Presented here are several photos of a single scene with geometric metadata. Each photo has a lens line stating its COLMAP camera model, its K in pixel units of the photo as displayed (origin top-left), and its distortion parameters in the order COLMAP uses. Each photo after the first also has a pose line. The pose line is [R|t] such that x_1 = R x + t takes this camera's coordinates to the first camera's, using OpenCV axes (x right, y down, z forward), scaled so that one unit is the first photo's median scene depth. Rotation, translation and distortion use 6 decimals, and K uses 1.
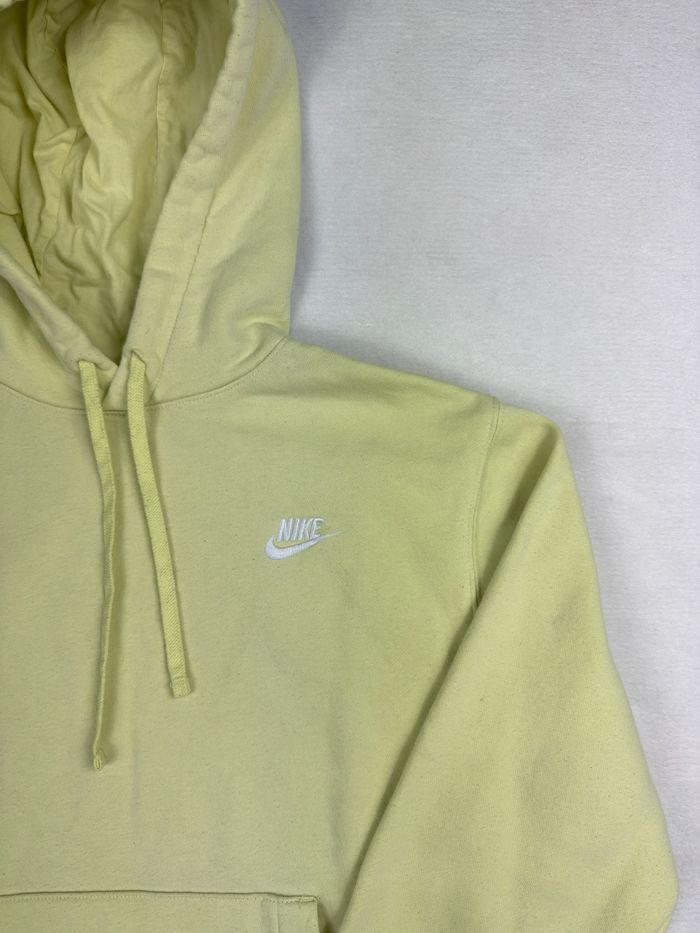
lens RADIAL K [[643.0, 0, 350.0], [0, 643.0, 466.5], [0, 0, 1]] dist [0.051109, -0.088174]
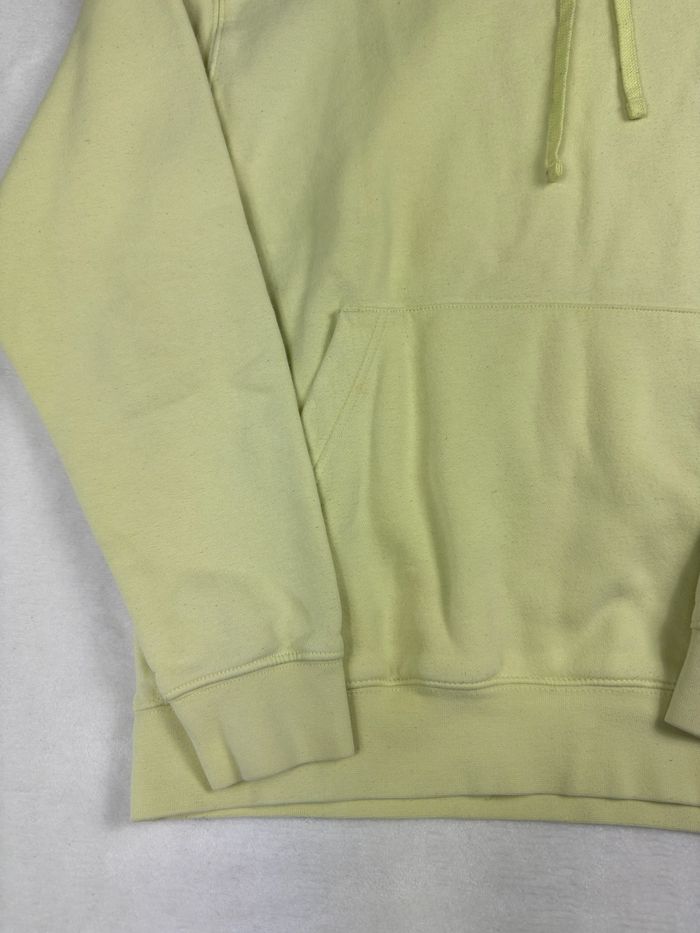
lens RADIAL K [[643.0, 0, 350.0], [0, 643.0, 466.5], [0, 0, 1]] dist [0.051109, -0.088174]
pose [[0.998066, 0.061924, -0.005471, -0.649839], [-0.061074, 0.993153, 0.099588, 0.800677], [0.011601, -0.099062, 0.995014, -0.037931]]
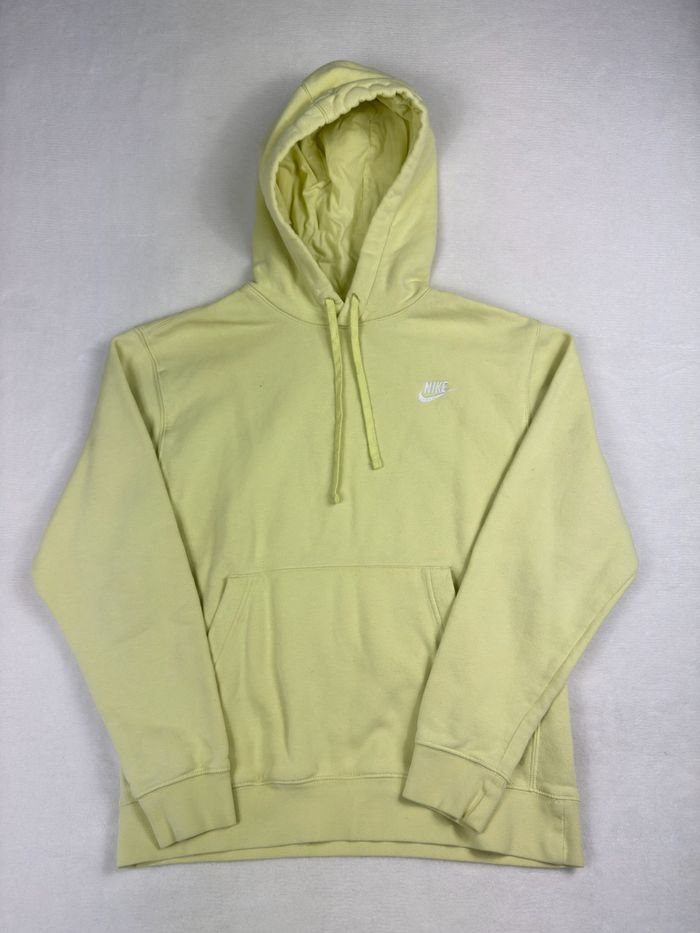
lens RADIAL K [[643.0, 0, 350.0], [0, 643.0, 466.5], [0, 0, 1]] dist [0.051109, -0.088174]
pose [[0.999966, 0.008180, 0.000440, -0.338446], [-0.008144, 0.998490, -0.054321, 0.446063], [-0.000884, 0.054316, 0.998523, -0.915517]]
